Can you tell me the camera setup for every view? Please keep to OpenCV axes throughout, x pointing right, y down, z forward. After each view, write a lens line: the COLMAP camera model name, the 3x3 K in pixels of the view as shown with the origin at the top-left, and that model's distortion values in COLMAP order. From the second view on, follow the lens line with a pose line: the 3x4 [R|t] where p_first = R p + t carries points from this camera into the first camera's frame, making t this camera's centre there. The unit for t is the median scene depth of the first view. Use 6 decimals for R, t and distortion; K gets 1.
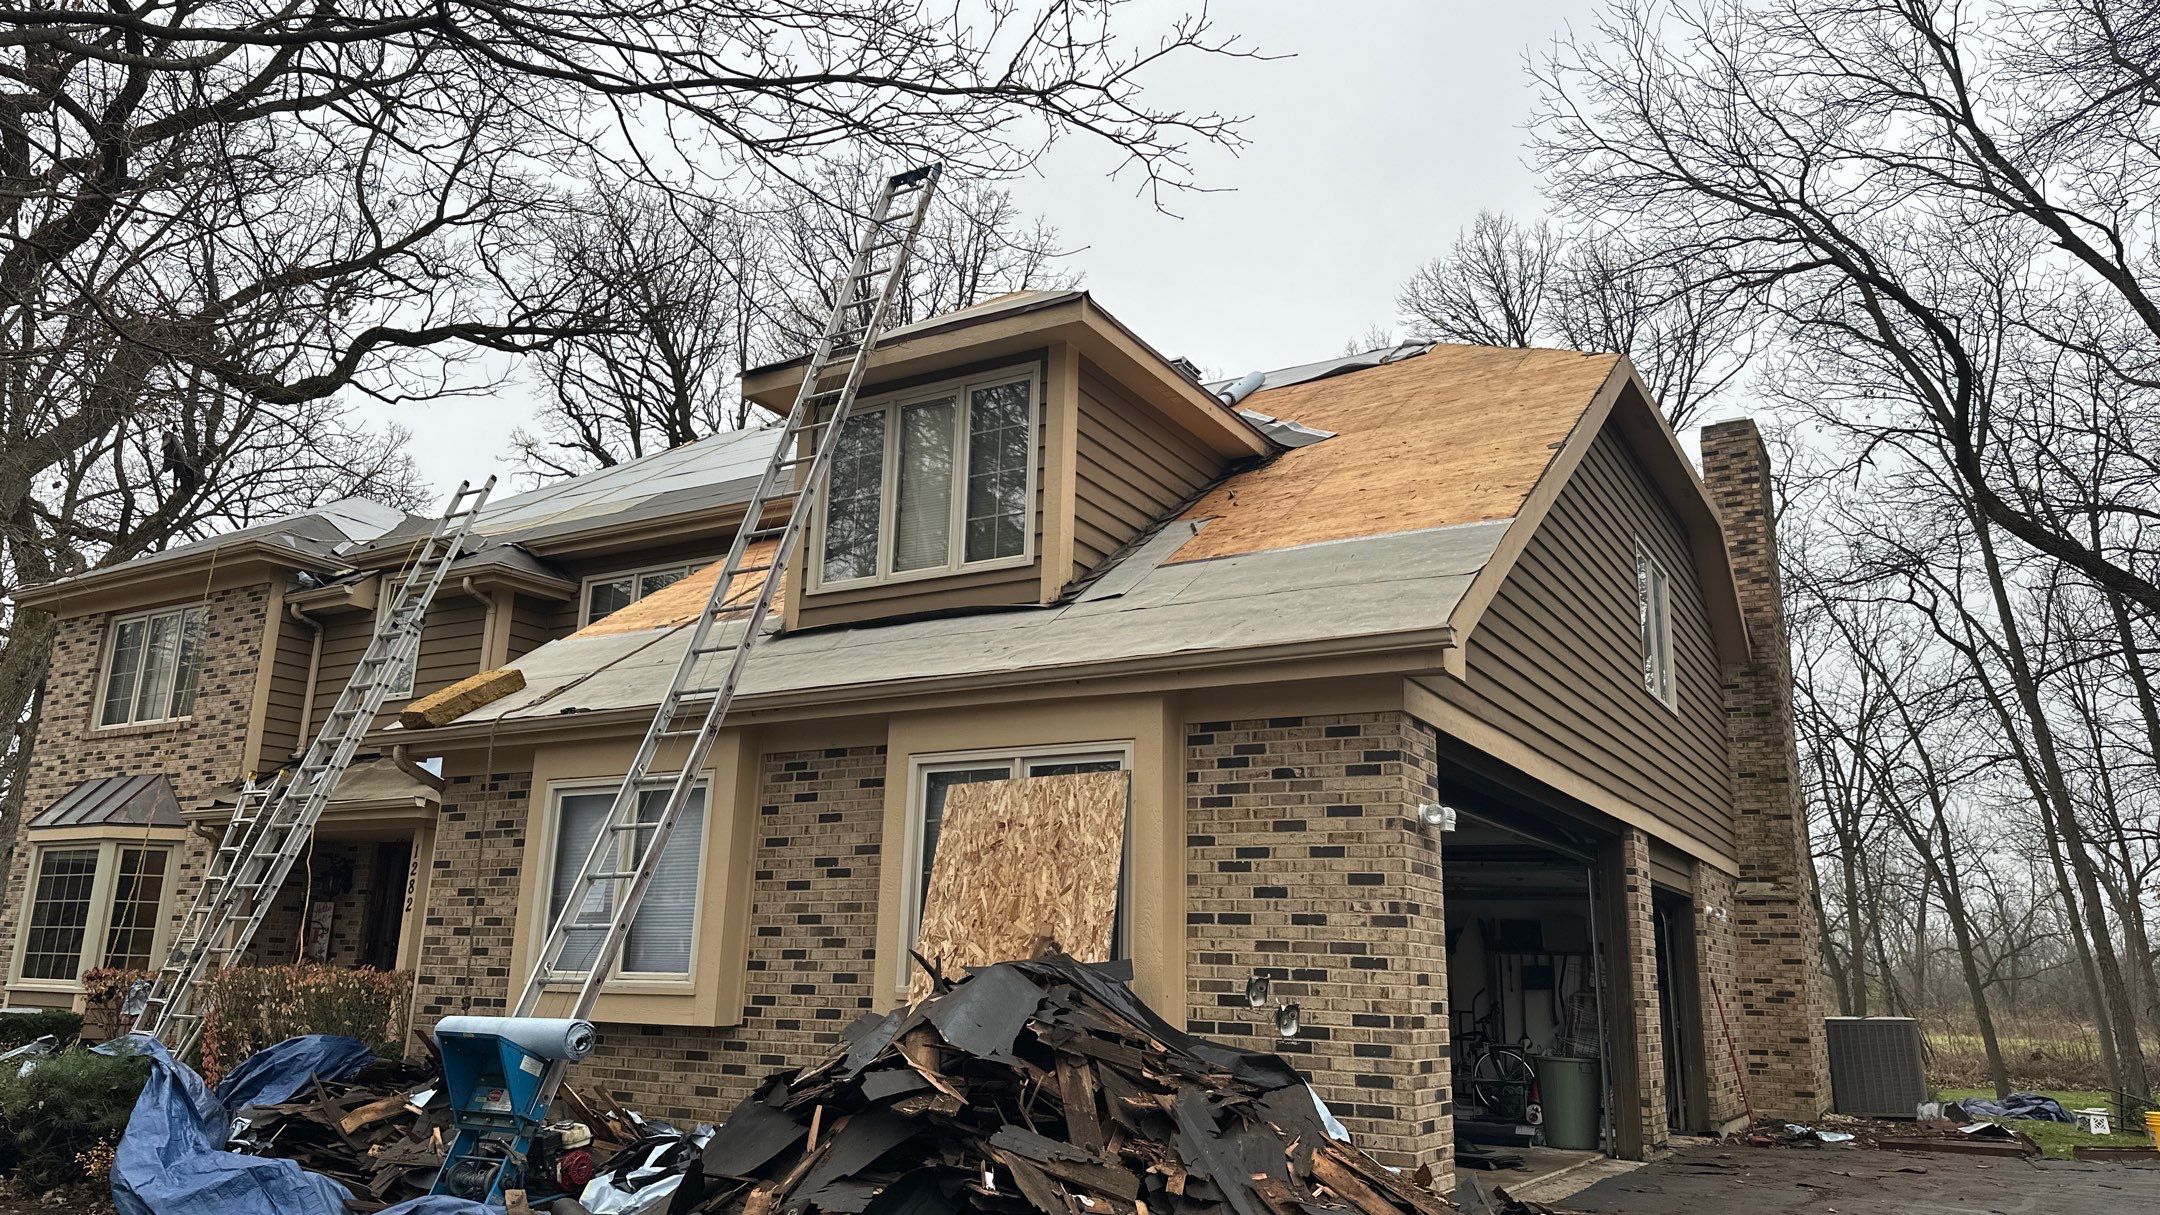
lens RADIAL K [[1483.0, 0, 1087.9], [0, 1483.0, 603.4], [0, 0, 1]] dist [0.139622, -0.192852]
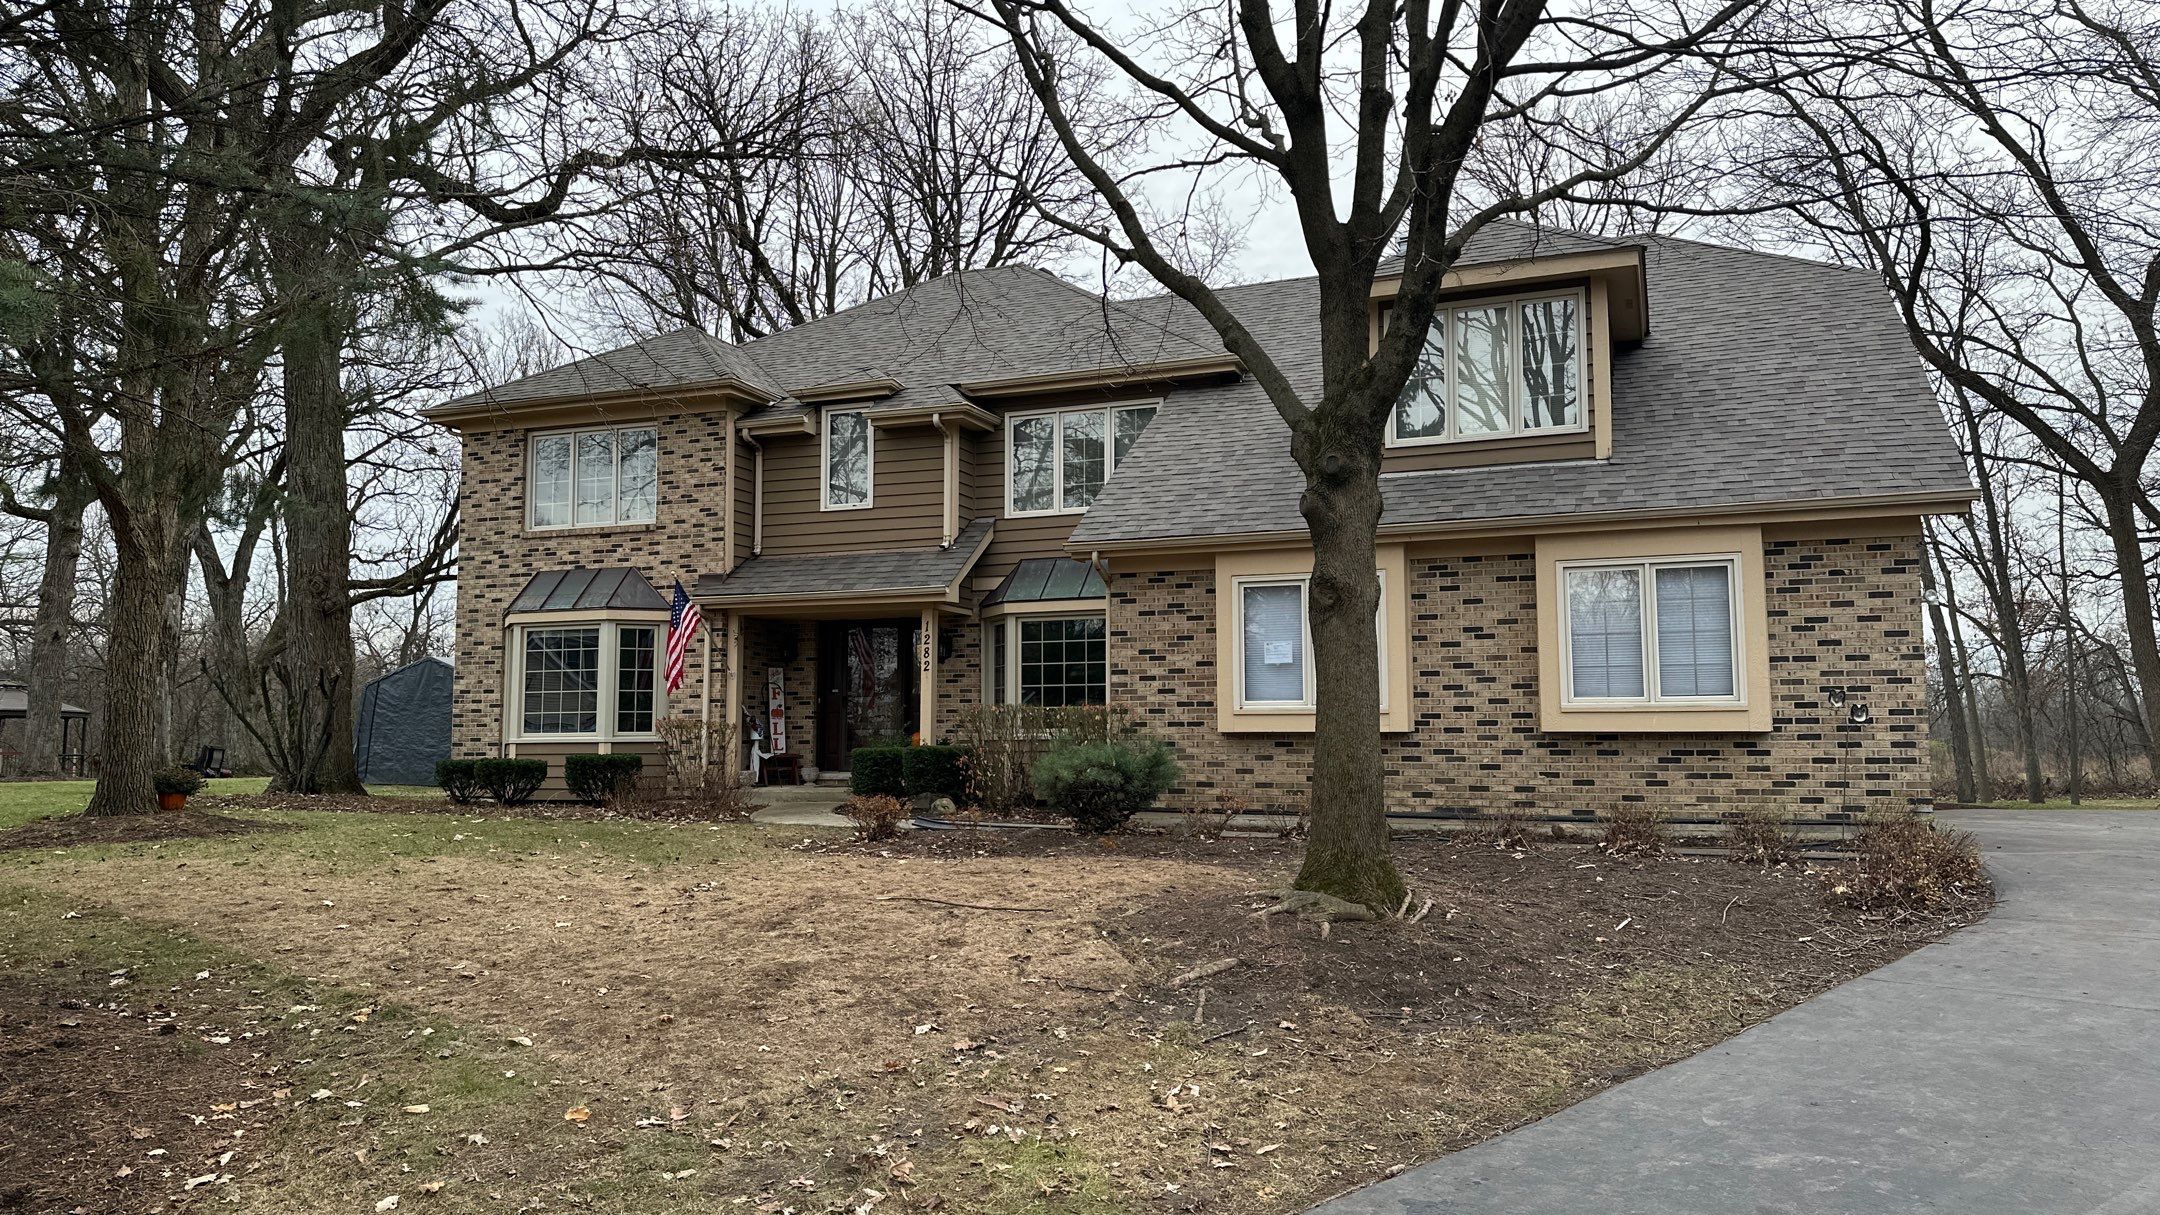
lens RADIAL K [[1494.7, 0, 1073.1], [0, 1494.7, 613.8], [0, 0, 1]] dist [0.158648, -0.253420]
pose [[0.987571, -0.010930, 0.156792, -0.718669], [-0.013370, 0.988121, 0.153093, -0.066541], [-0.156603, -0.153286, 0.975694, -0.396687]]
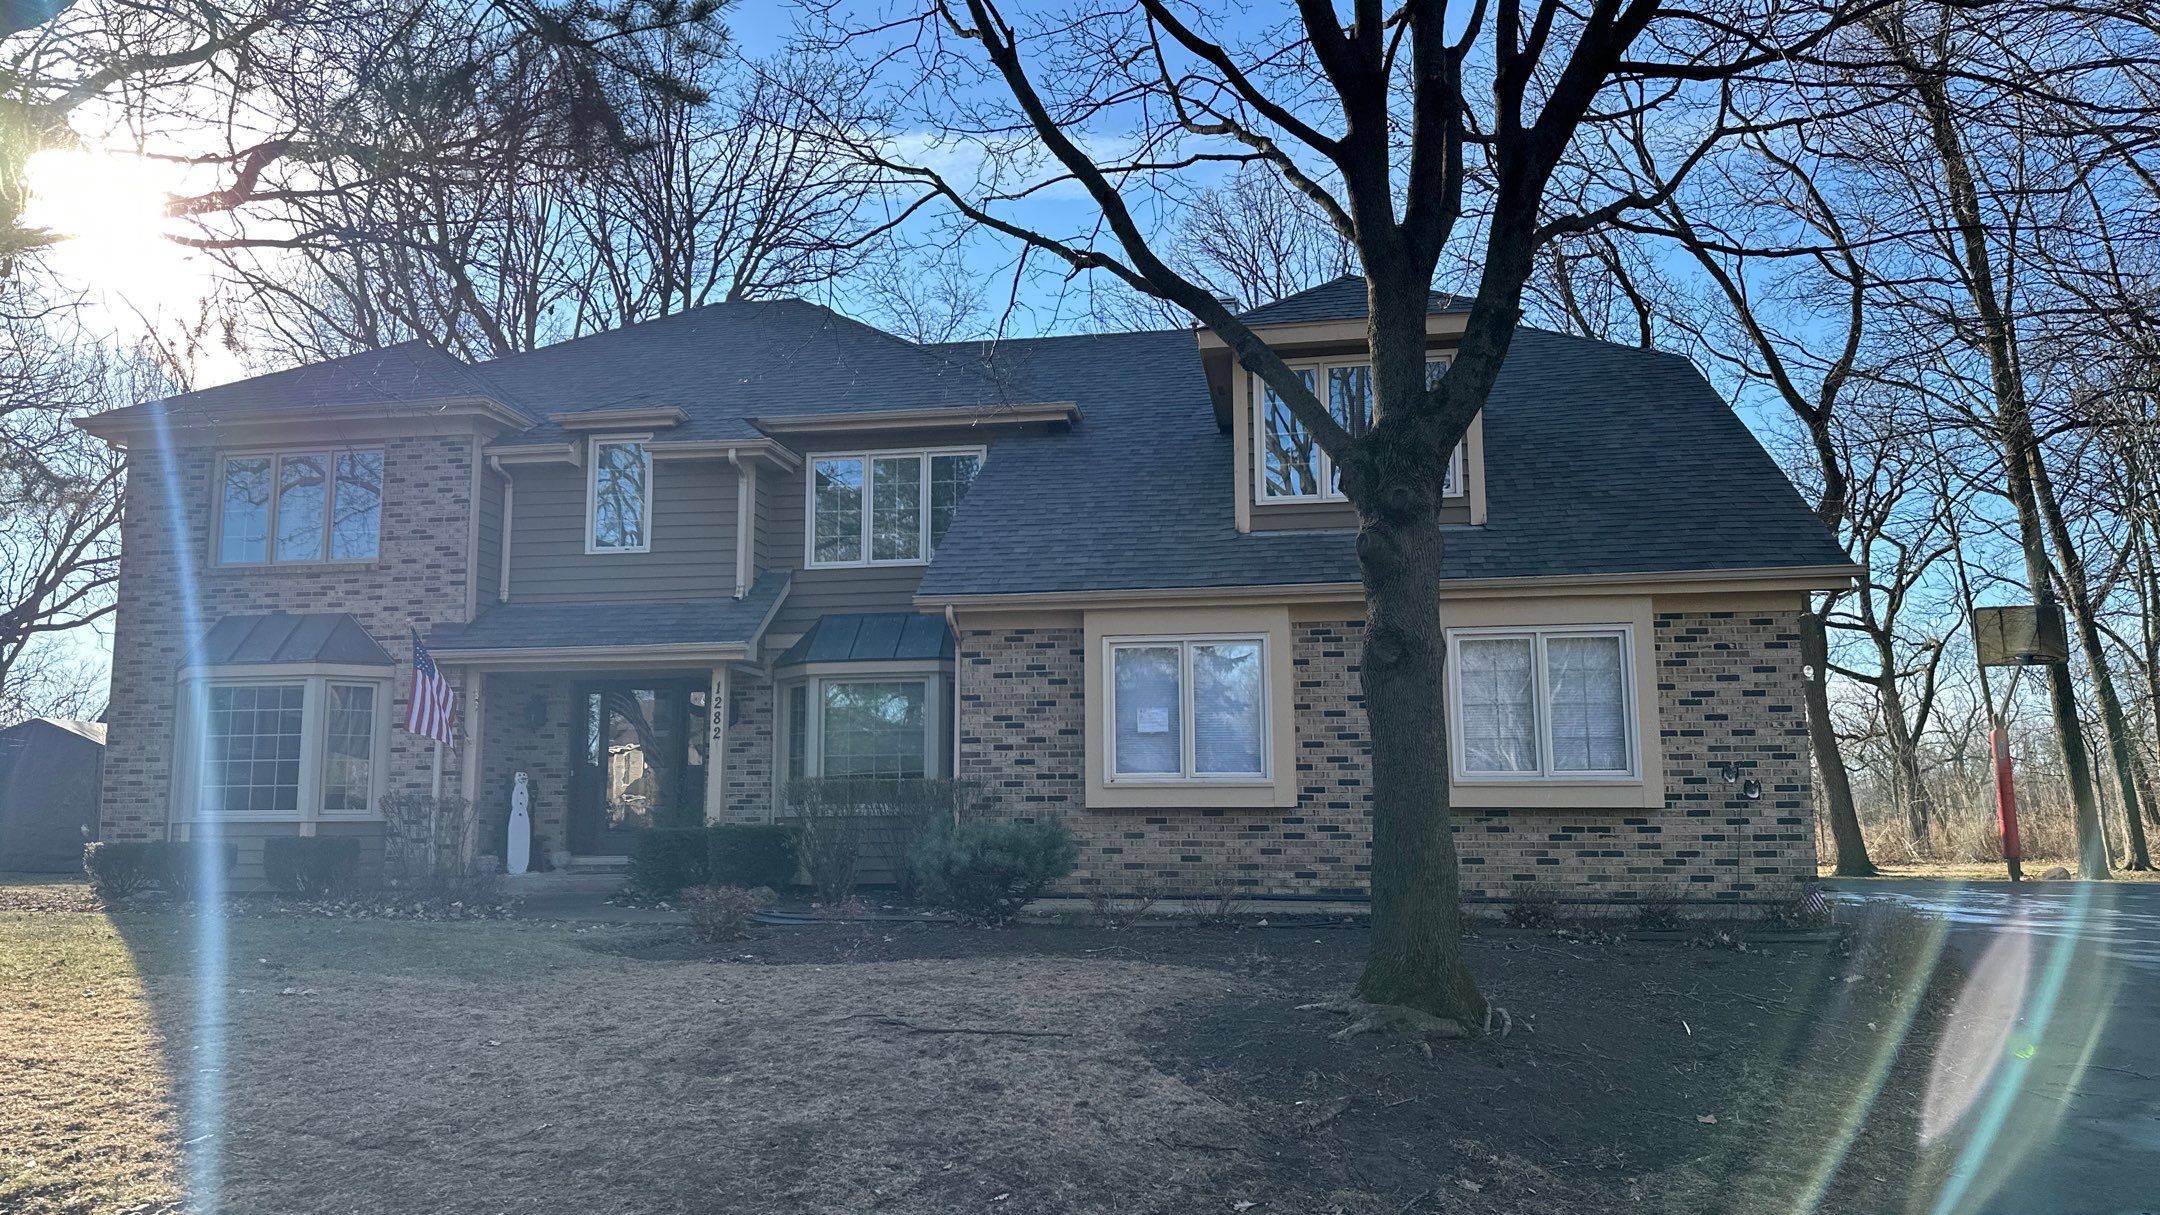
lens RADIAL K [[1501.7, 0, 1066.4], [0, 1501.7, 625.8], [0, 0, 1]] dist [0.170744, -0.285836]
pose [[0.932045, 0.019571, 0.361814, -0.847944], [-0.061649, 0.992547, 0.105122, -0.030572], [-0.357060, -0.120284, 0.926305, -0.225050]]
